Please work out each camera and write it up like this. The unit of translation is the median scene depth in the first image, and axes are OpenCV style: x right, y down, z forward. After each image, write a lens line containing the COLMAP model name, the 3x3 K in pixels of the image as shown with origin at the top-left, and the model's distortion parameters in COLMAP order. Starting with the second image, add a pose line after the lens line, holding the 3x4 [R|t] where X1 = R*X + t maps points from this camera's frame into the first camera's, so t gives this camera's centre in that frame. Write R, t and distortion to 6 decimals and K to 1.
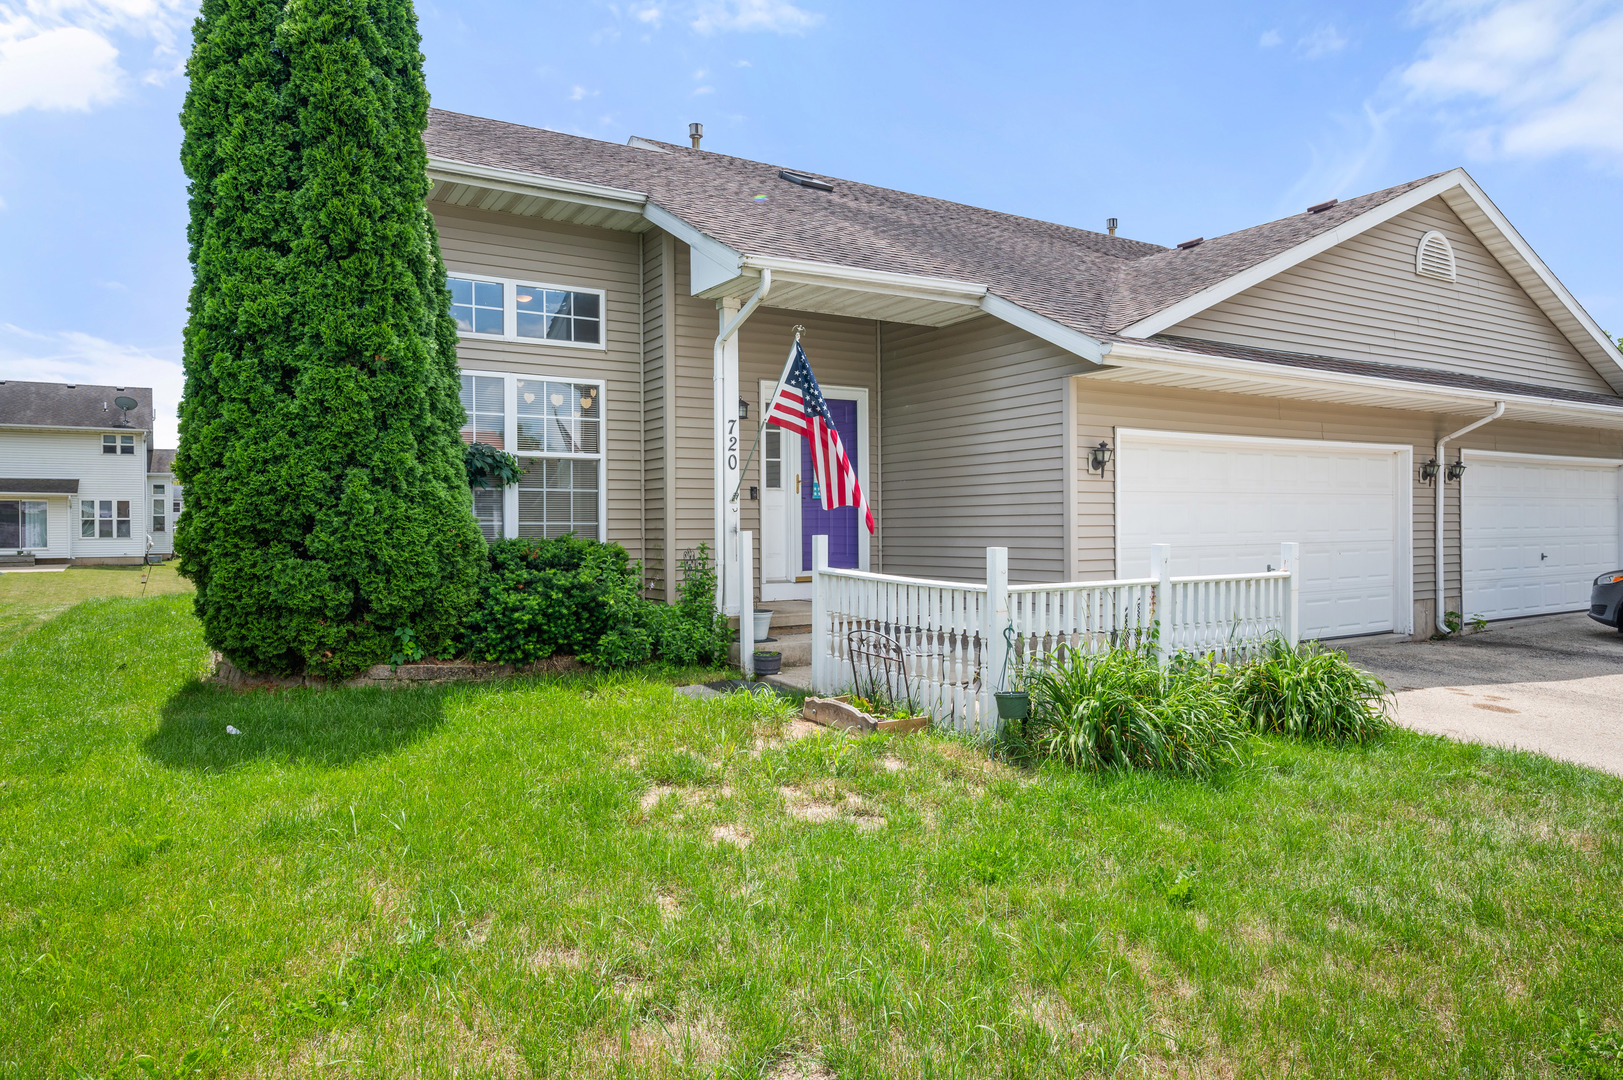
lens RADIAL K [[1037.2, 0, 812.0], [0, 1037.2, 529.2], [0, 0, 1]] dist [0.005964, 0.001101]
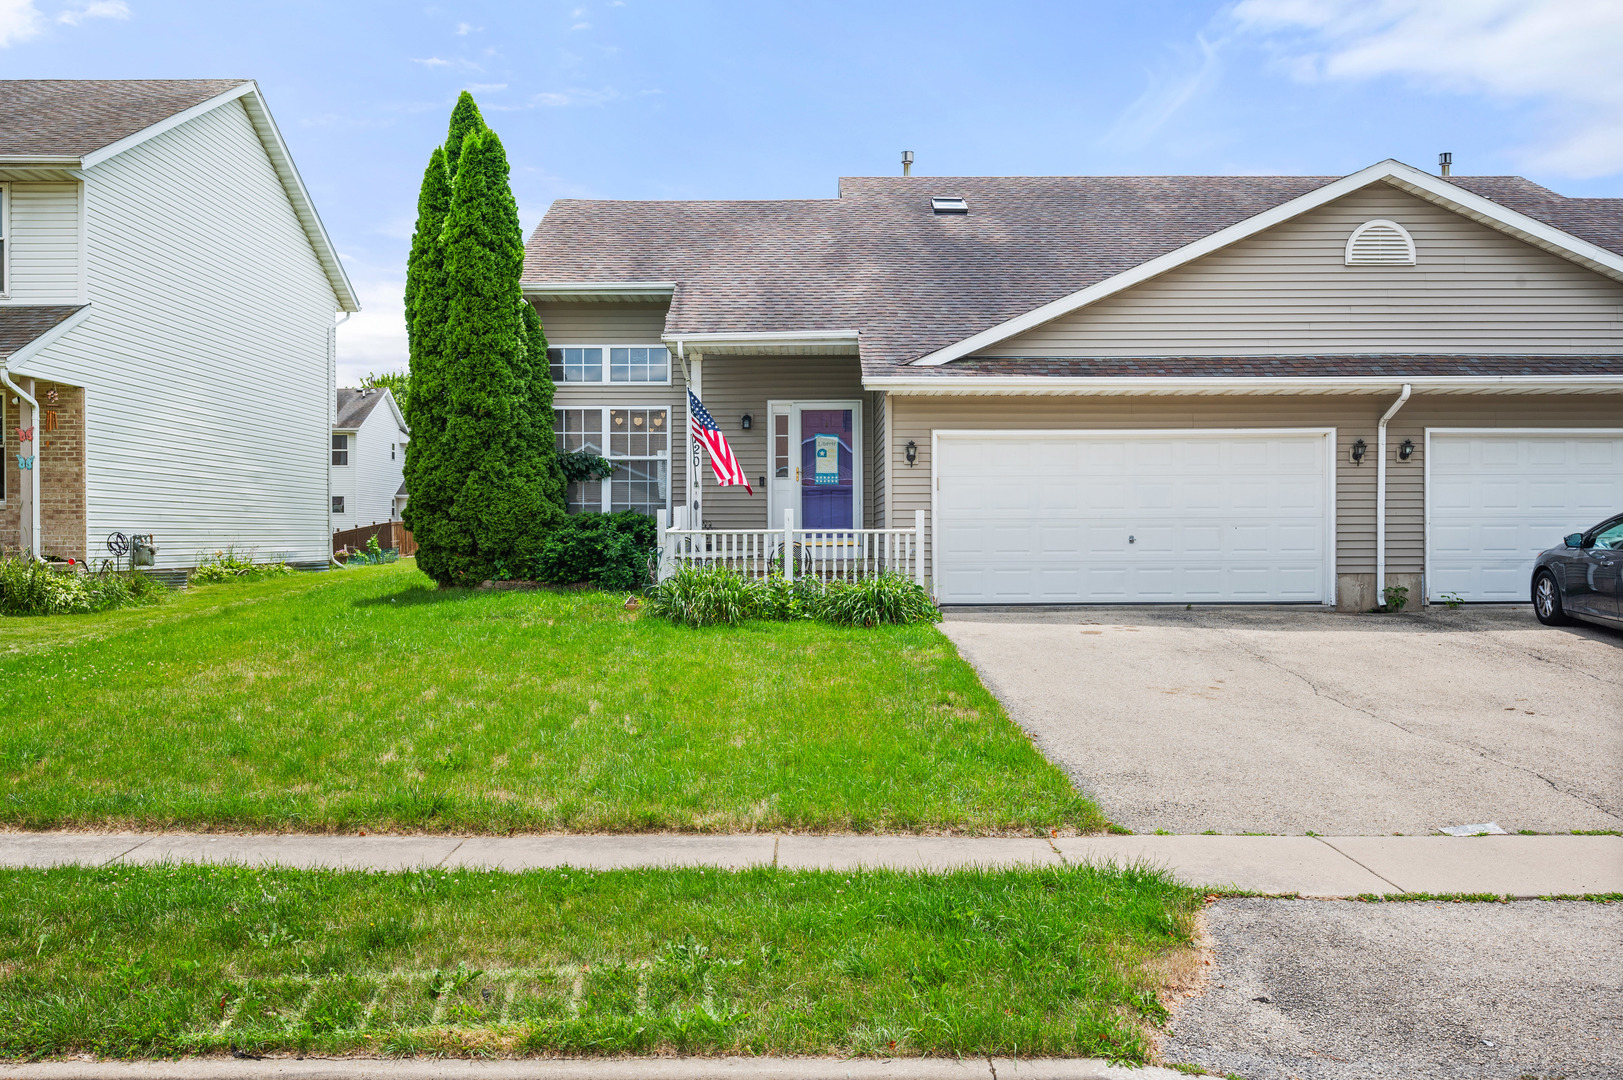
lens RADIAL K [[1409.9, 0, 810.6], [0, 1409.9, 543.3], [0, 0, 1]] dist [0.008081, -0.001805]
pose [[0.847245, 0.010332, -0.531102, 1.346016], [-0.004910, 0.999920, 0.011620, 0.035175], [0.531180, -0.007237, 0.847228, -0.767022]]
